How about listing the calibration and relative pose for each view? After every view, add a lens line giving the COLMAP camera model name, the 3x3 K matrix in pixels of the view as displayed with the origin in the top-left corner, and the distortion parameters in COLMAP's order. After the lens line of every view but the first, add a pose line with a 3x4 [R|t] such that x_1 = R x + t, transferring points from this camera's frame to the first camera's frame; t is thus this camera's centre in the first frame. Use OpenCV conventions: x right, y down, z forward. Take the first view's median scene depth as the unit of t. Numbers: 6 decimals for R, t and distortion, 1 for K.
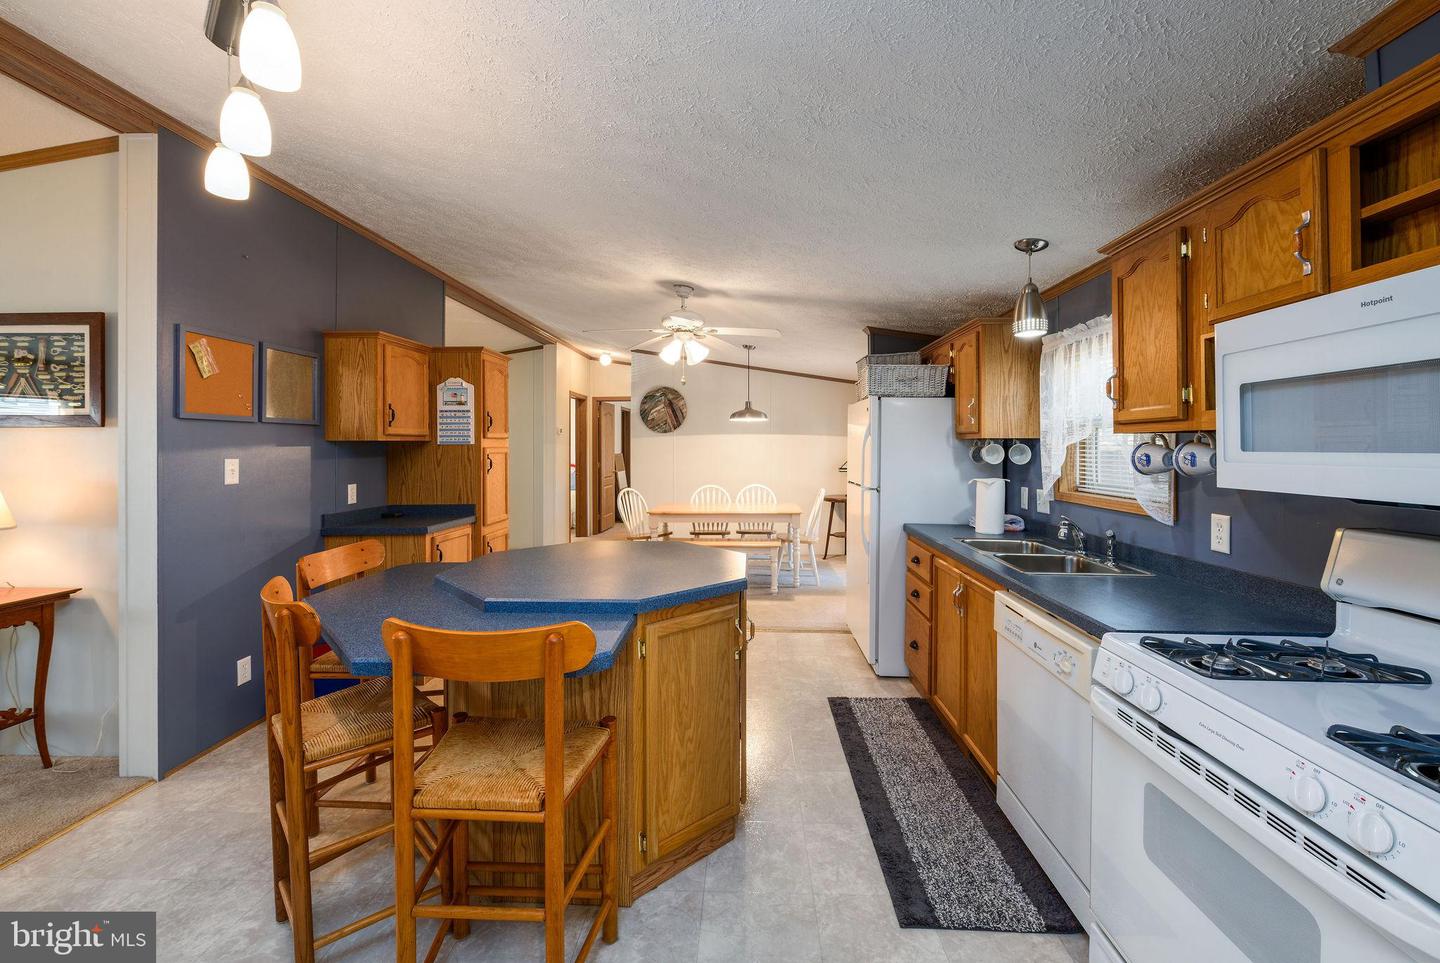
lens RADIAL K [[562.9, 0, 734.6], [0, 562.9, 448.9], [0, 0, 1]] dist [0.001298, -0.000104]
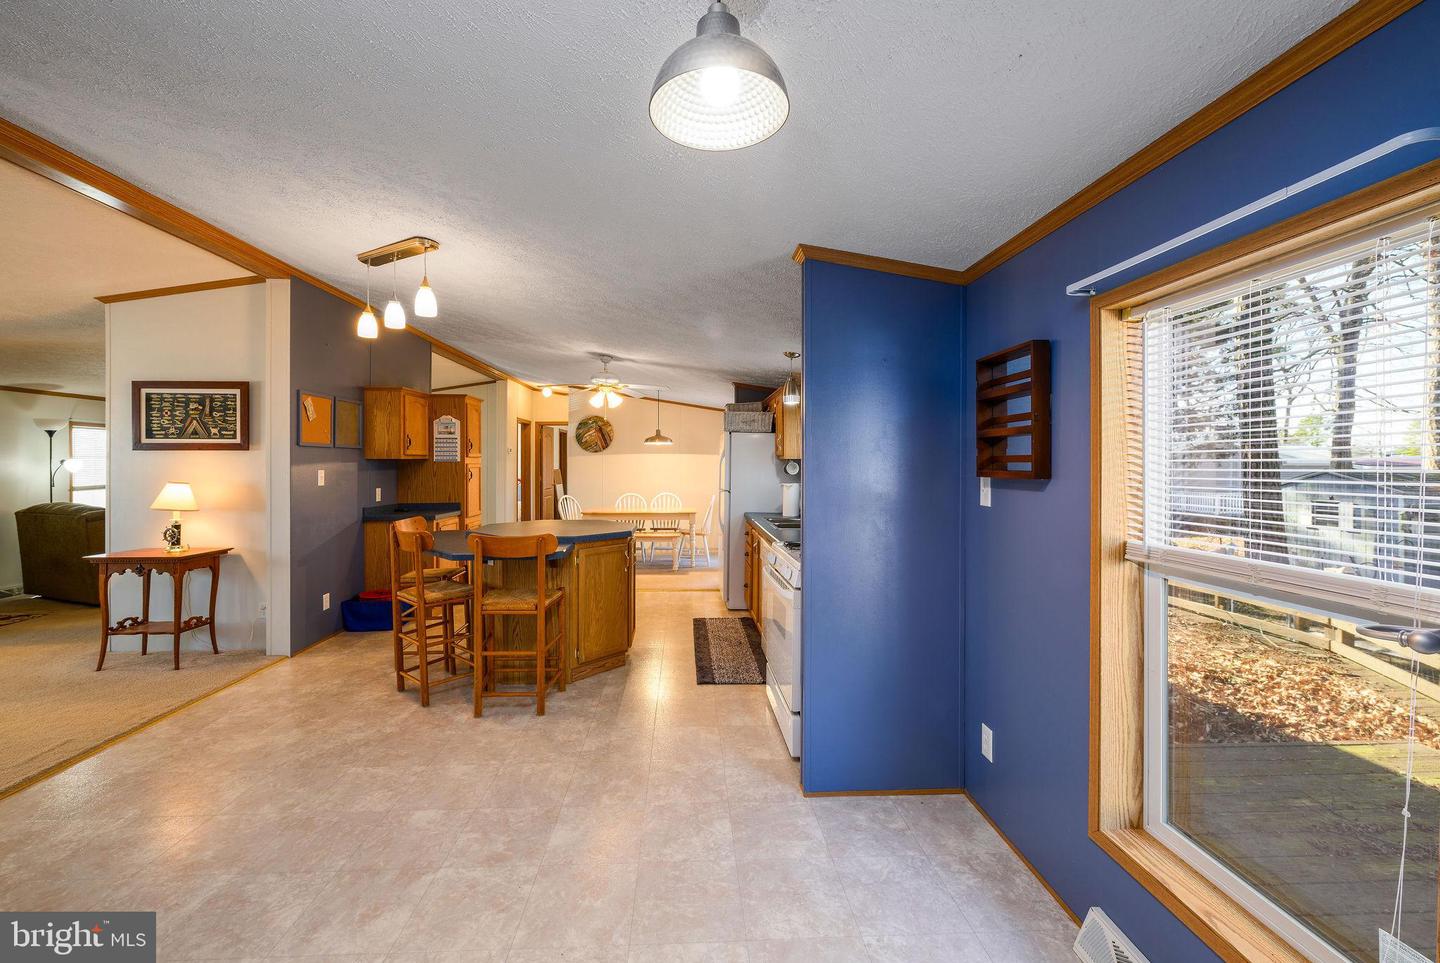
lens RADIAL K [[587.9, 0, 718.1], [0, 587.9, 469.1], [0, 0, 1]] dist [-0.000911, -0.000120]
pose [[0.997413, 0.002504, 0.071841, 0.102543], [-0.002894, 0.999982, 0.005329, 0.001998], [-0.071826, -0.005523, 0.997402, -0.621376]]
